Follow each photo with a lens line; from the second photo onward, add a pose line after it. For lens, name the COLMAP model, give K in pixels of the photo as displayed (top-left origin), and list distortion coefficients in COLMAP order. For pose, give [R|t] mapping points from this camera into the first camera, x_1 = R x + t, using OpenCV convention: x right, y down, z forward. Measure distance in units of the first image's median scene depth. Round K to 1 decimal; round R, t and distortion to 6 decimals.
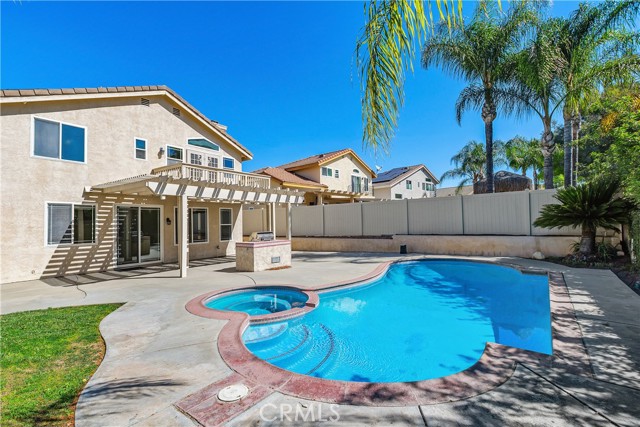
lens RADIAL K [[290.8, 0, 316.6], [0, 290.8, 214.6], [0, 0, 1]] dist [0.002719, 0.000711]
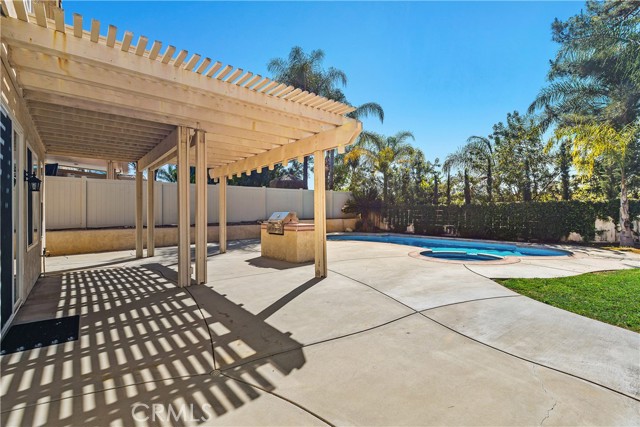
lens RADIAL K [[290.8, 0, 317.4], [0, 290.8, 211.9], [0, 0, 1]] dist [0.002719, 0.000711]
pose [[0.246031, 0.024057, 0.968963, -0.826525], [-0.028657, 0.999435, -0.017538, 0.061615], [-0.968838, -0.023453, 0.246581, 0.652432]]
